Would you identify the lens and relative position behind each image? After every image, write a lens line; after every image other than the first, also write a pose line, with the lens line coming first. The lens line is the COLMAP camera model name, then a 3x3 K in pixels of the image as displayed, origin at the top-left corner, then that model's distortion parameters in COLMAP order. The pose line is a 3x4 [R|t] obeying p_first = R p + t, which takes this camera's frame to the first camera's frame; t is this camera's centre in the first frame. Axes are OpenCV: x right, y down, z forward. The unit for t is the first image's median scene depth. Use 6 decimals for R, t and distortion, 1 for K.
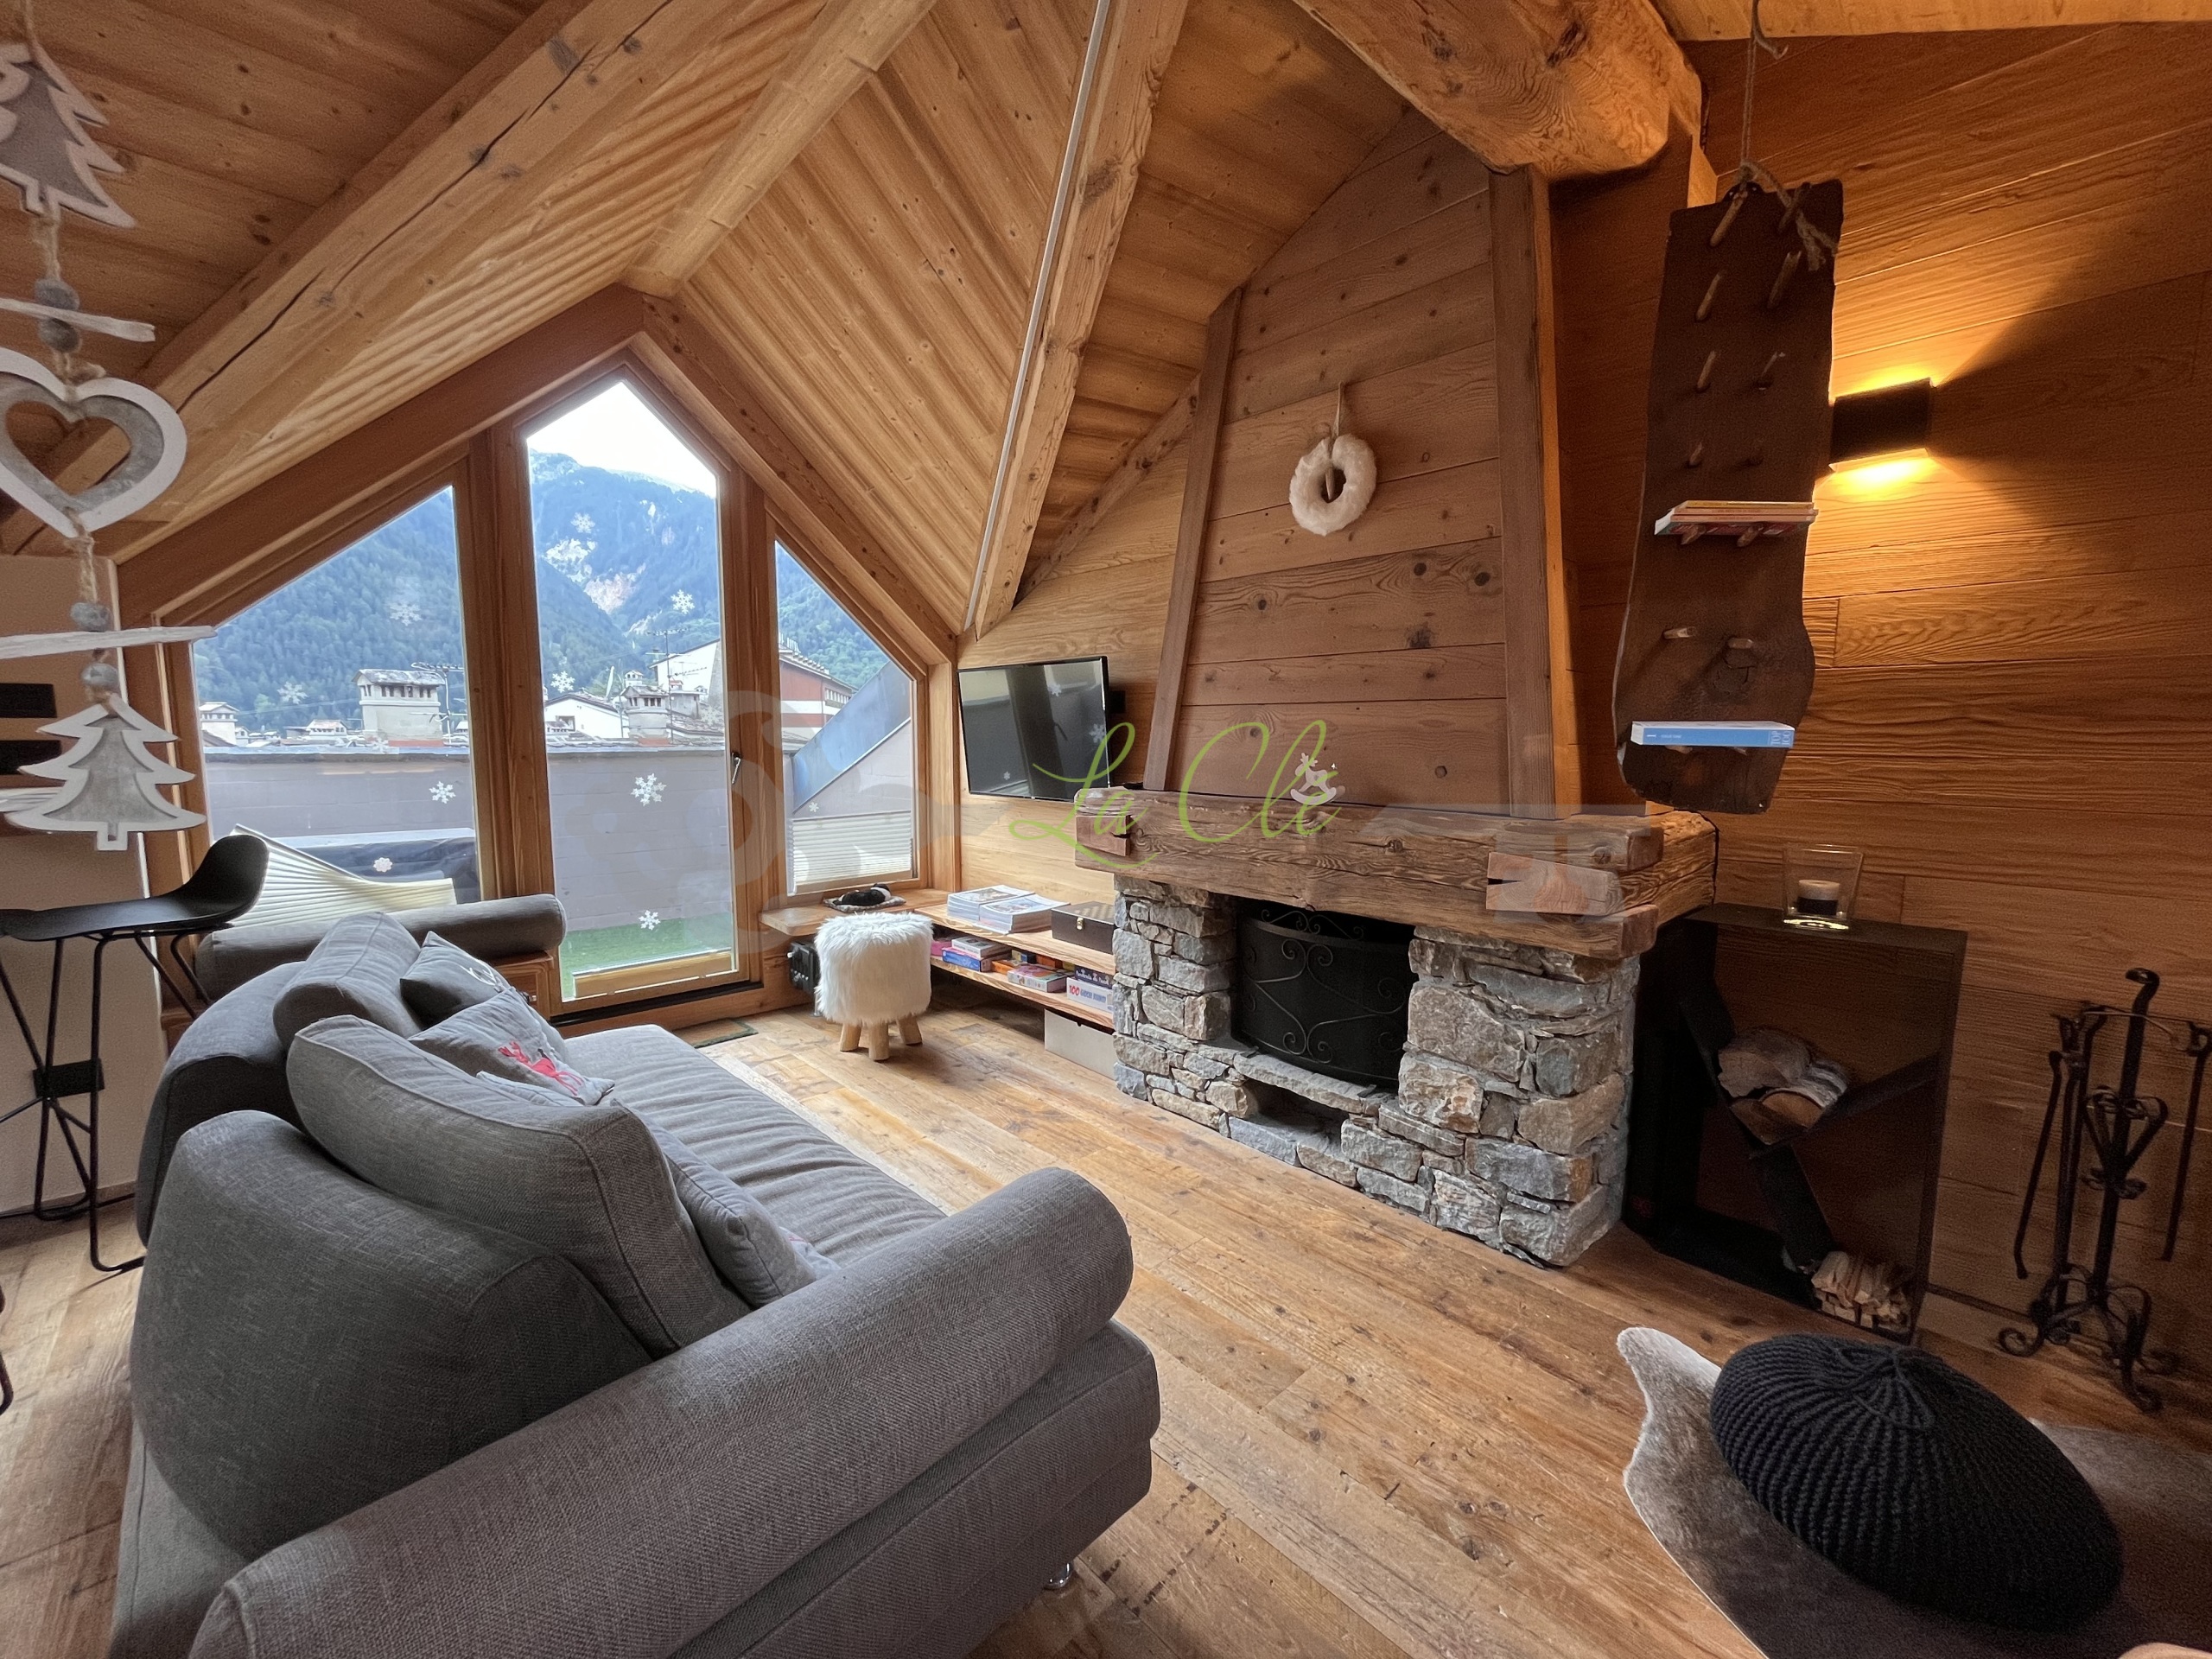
lens RADIAL K [[896.2, 0, 1102.5], [0, 896.2, 830.8], [0, 0, 1]] dist [-0.003392, 0.000349]
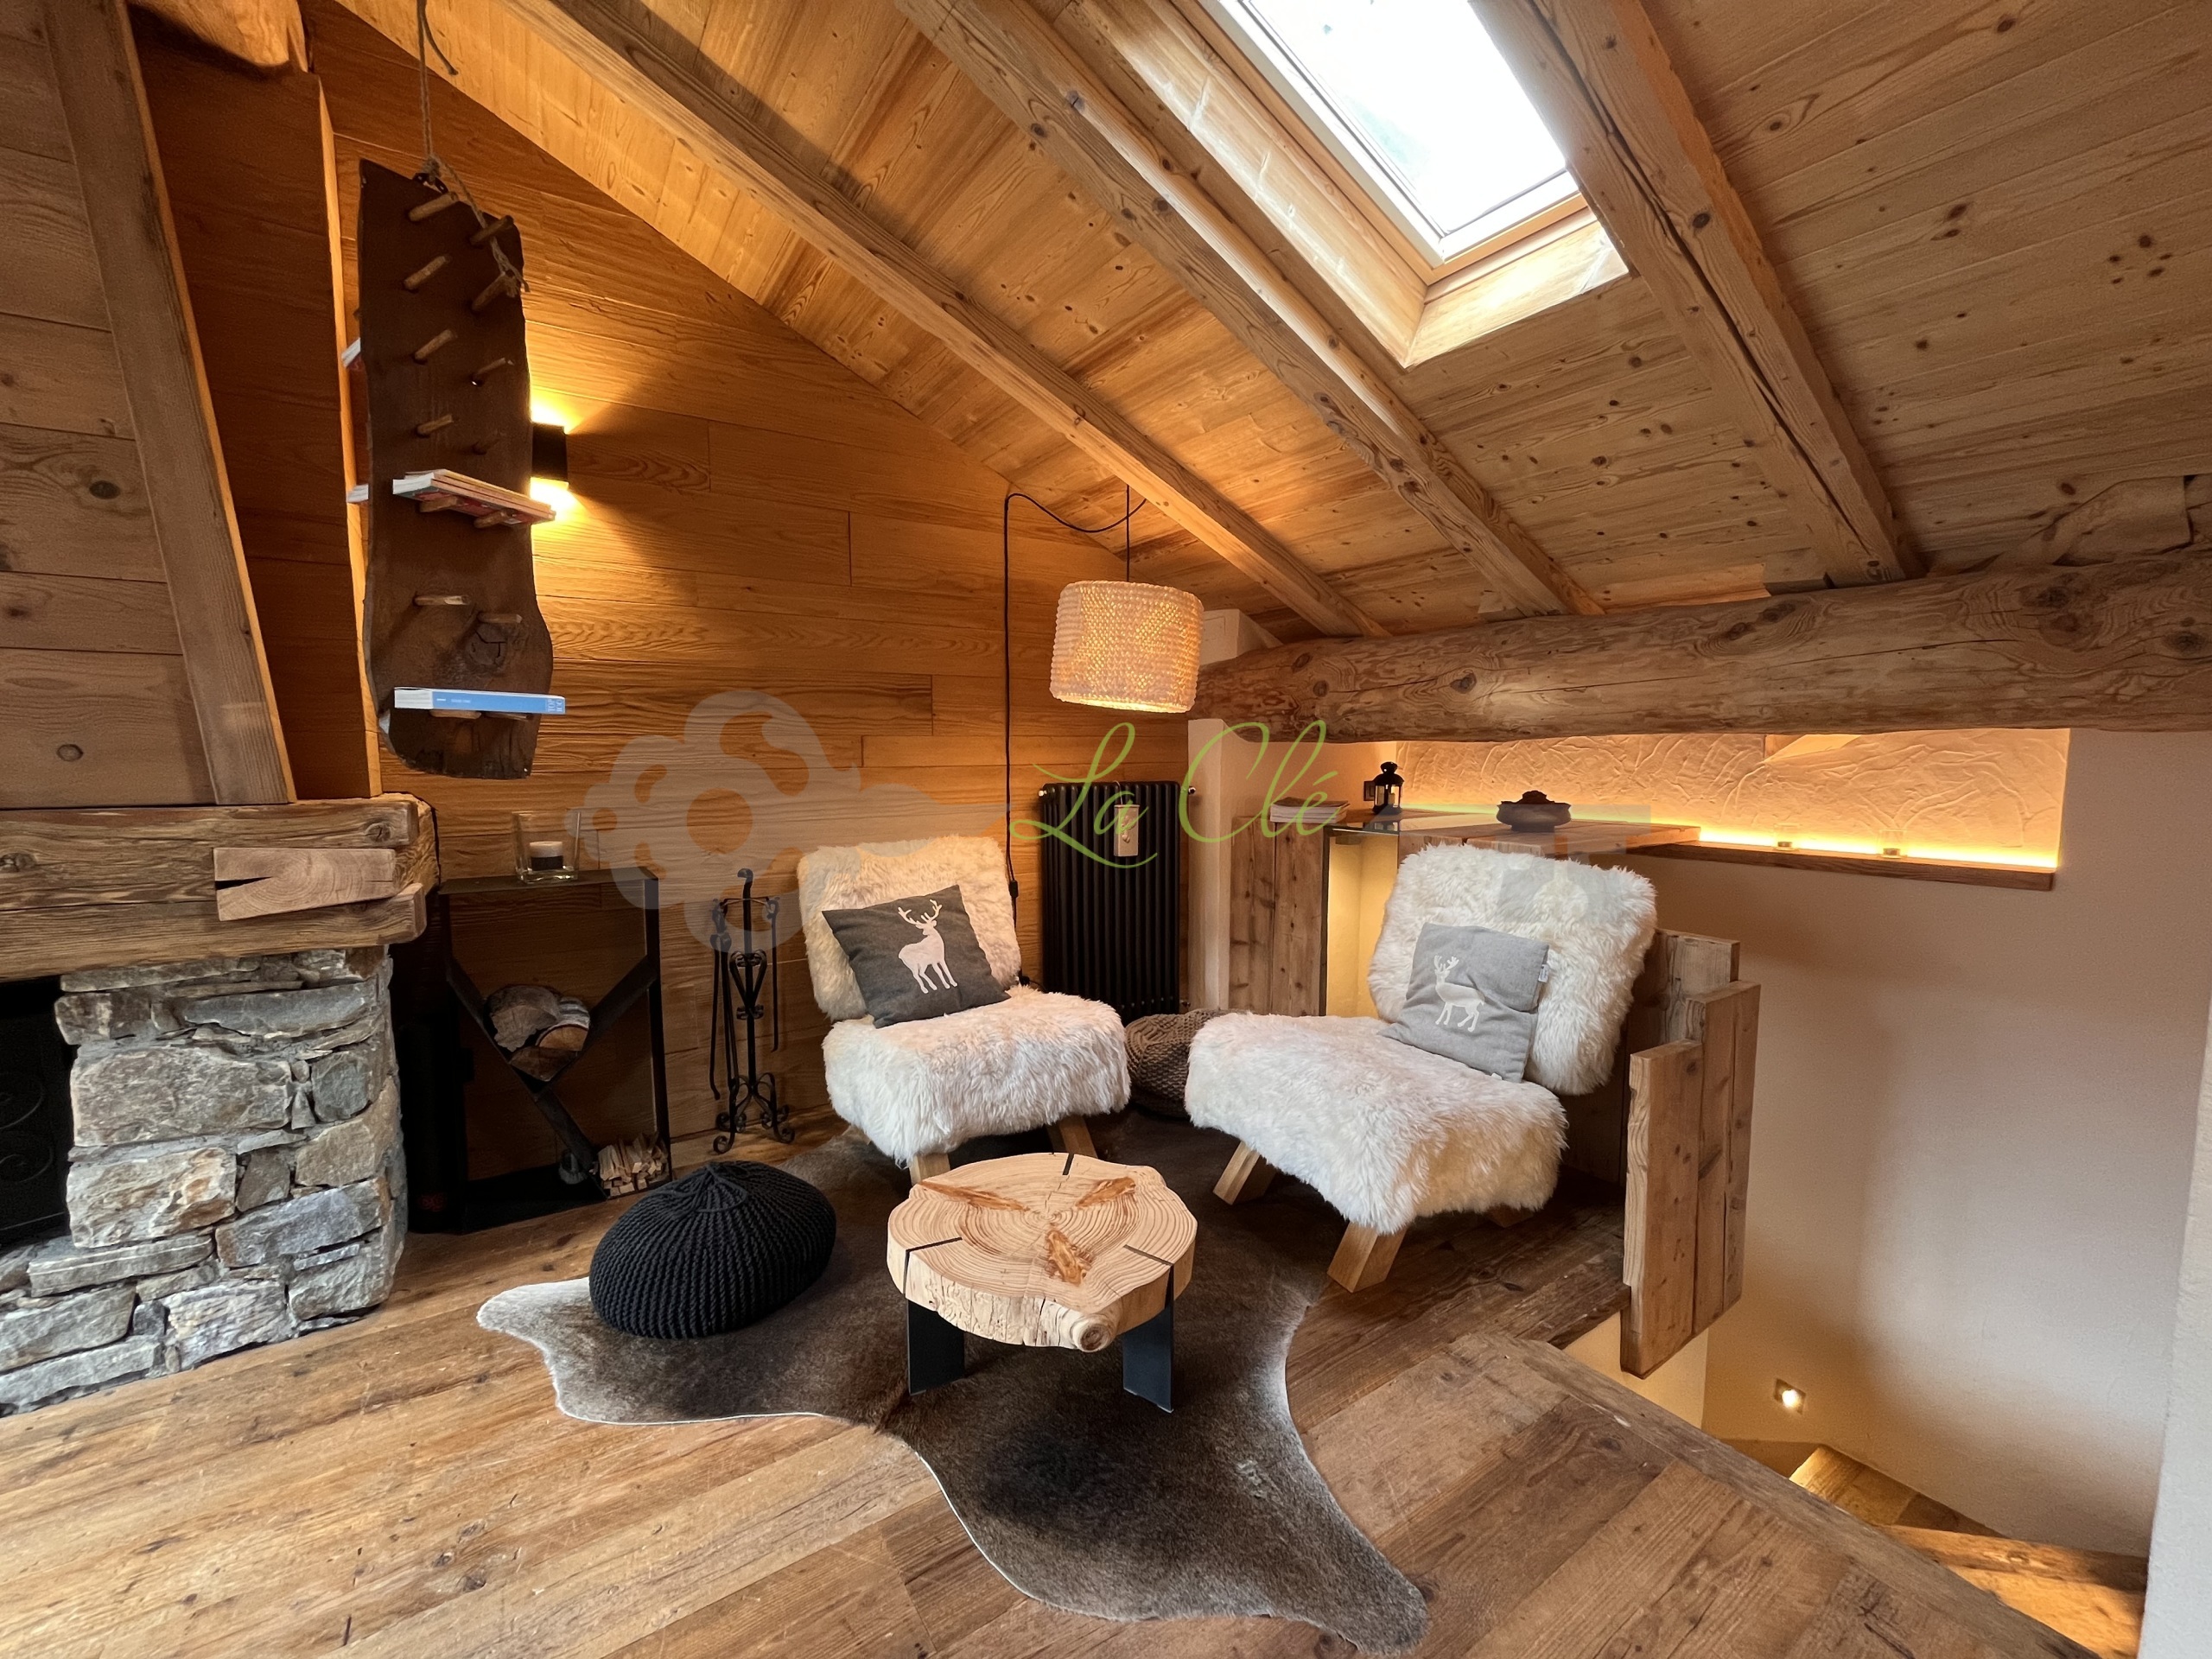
lens RADIAL K [[896.2, 0, 1106.9], [0, 896.2, 830.3], [0, 0, 1]] dist [-0.003392, 0.000349]
pose [[0.161582, -0.091828, 0.982578, -0.192542], [0.111835, 0.990951, 0.074219, 0.034854], [-0.980502, 0.097894, 0.170389, 0.091943]]
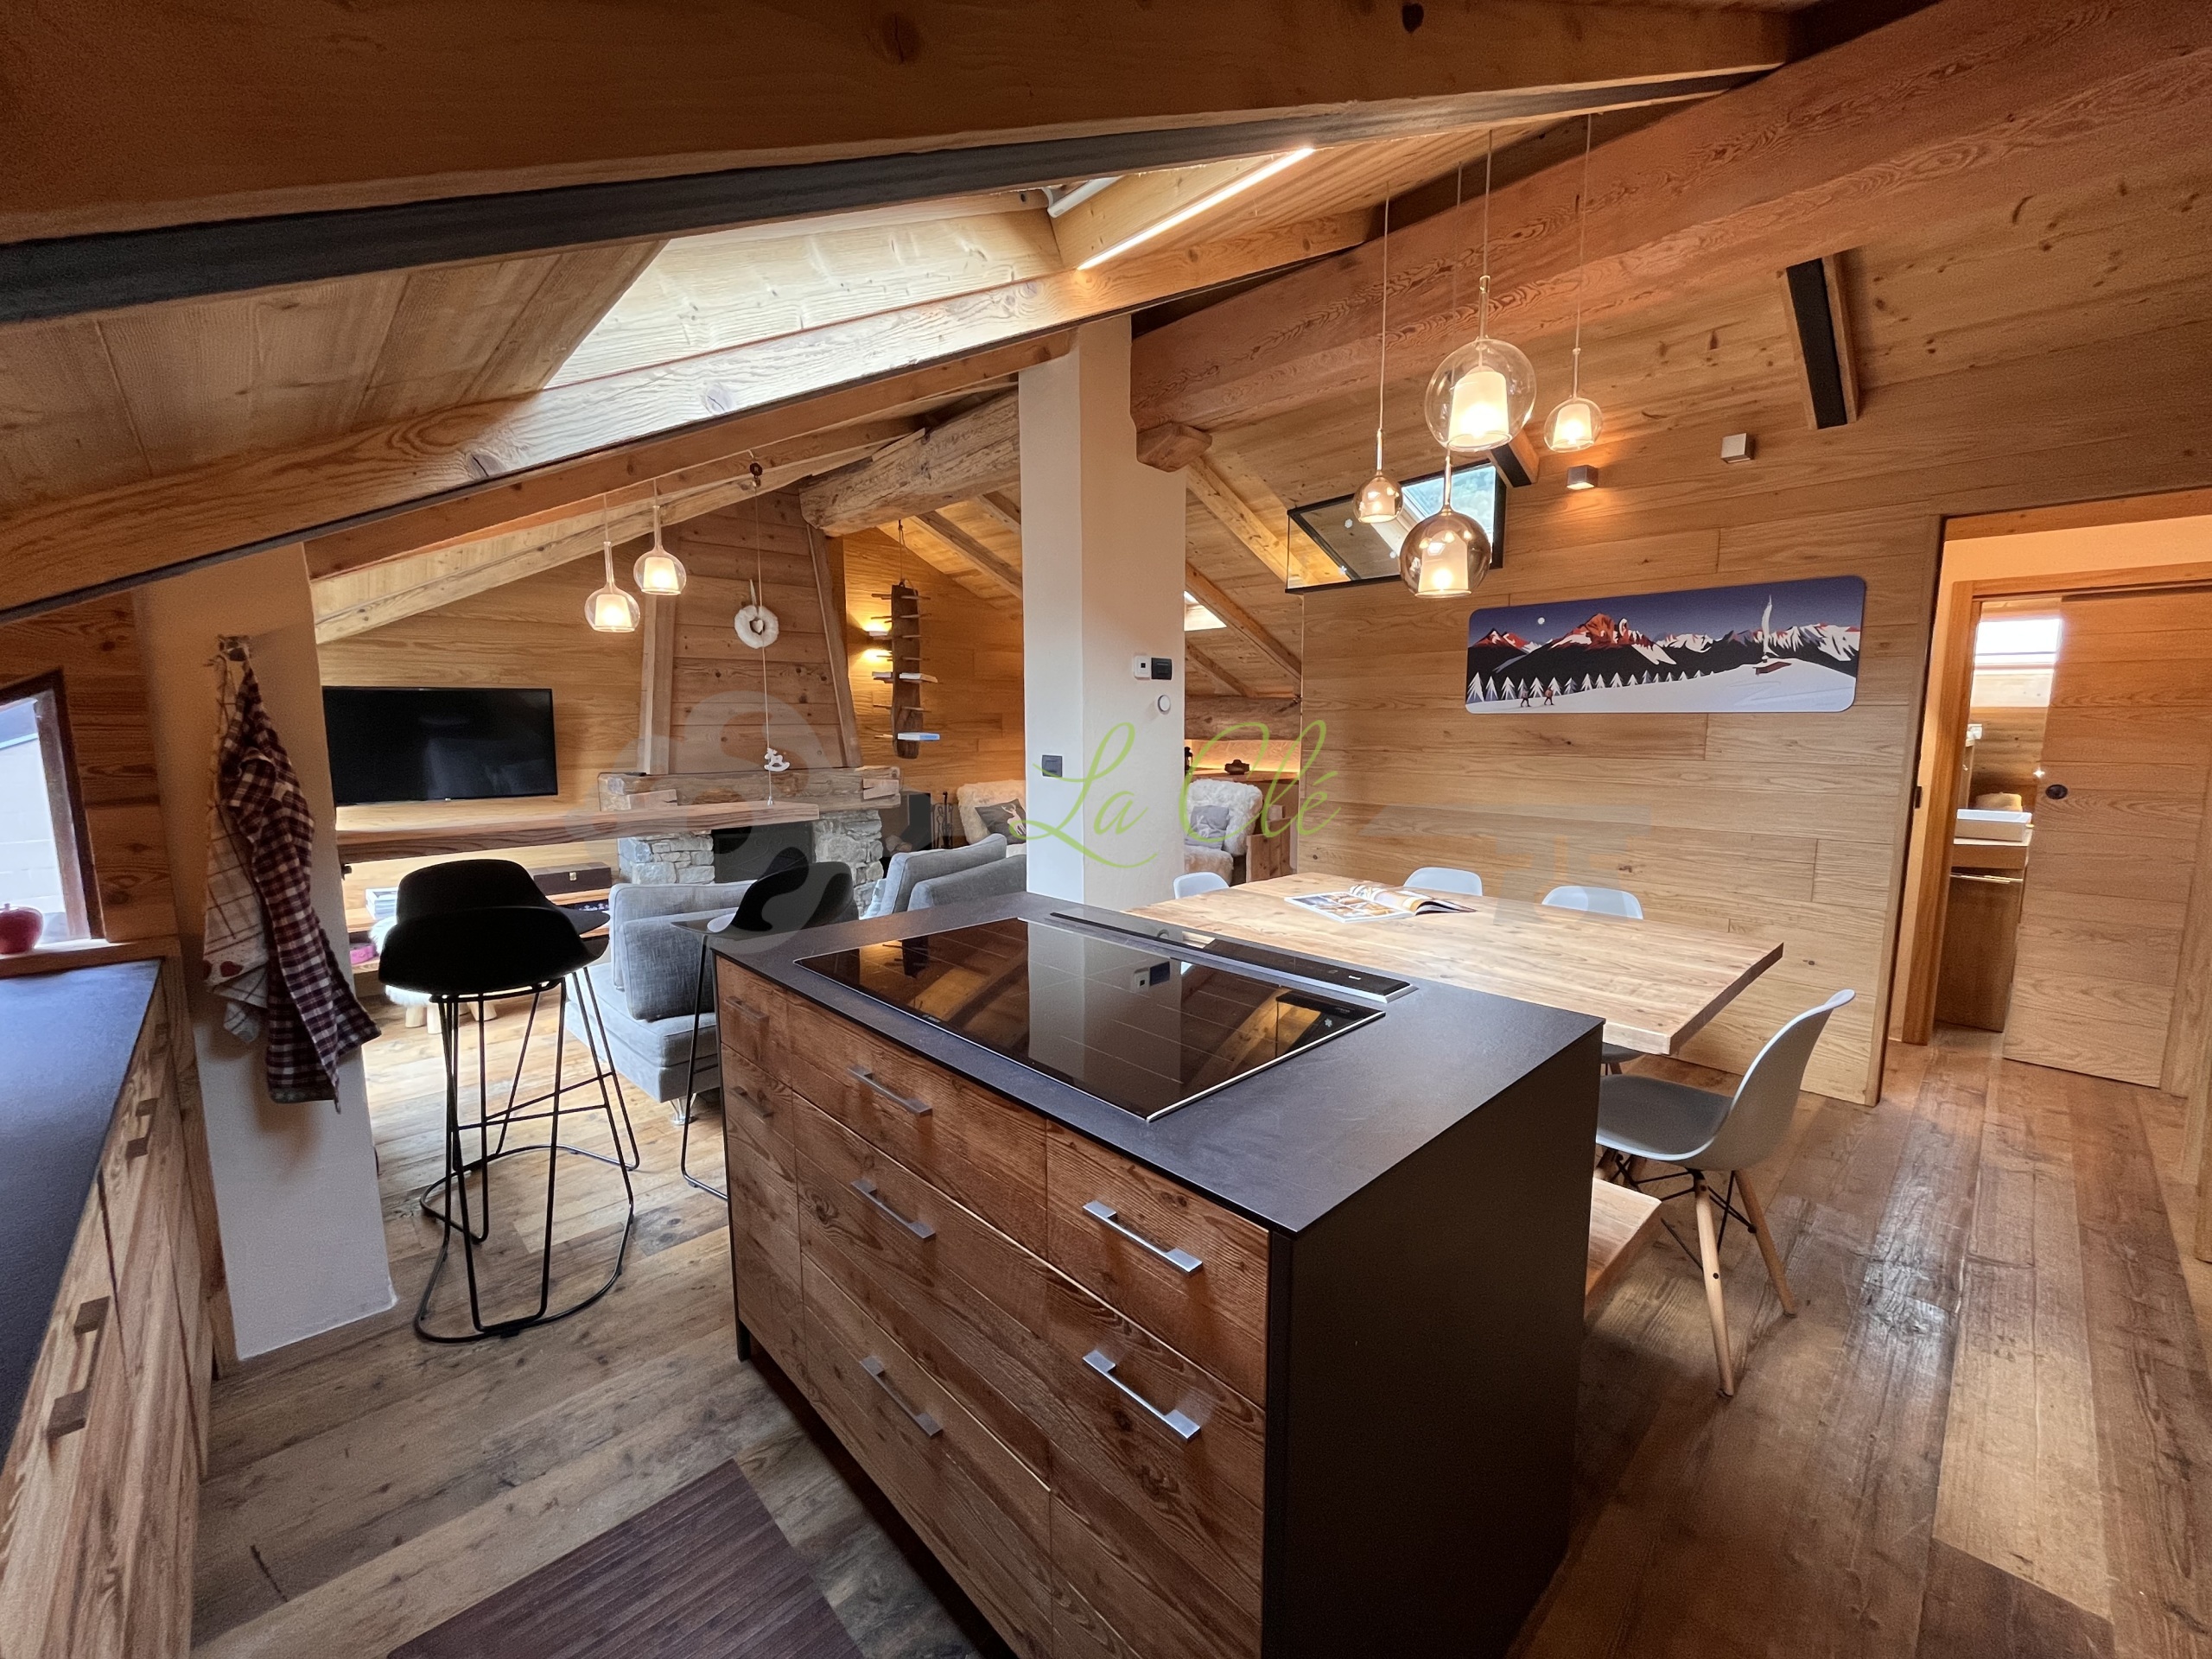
lens RADIAL K [[896.2, 0, 1107.2], [0, 896.2, 831.9], [0, 0, 1]] dist [-0.003392, 0.000349]
pose [[-0.016617, -0.132157, 0.991089, -2.262603], [0.111823, 0.984762, 0.133188, -0.096203], [-0.993589, 0.113040, -0.001586, 0.231930]]
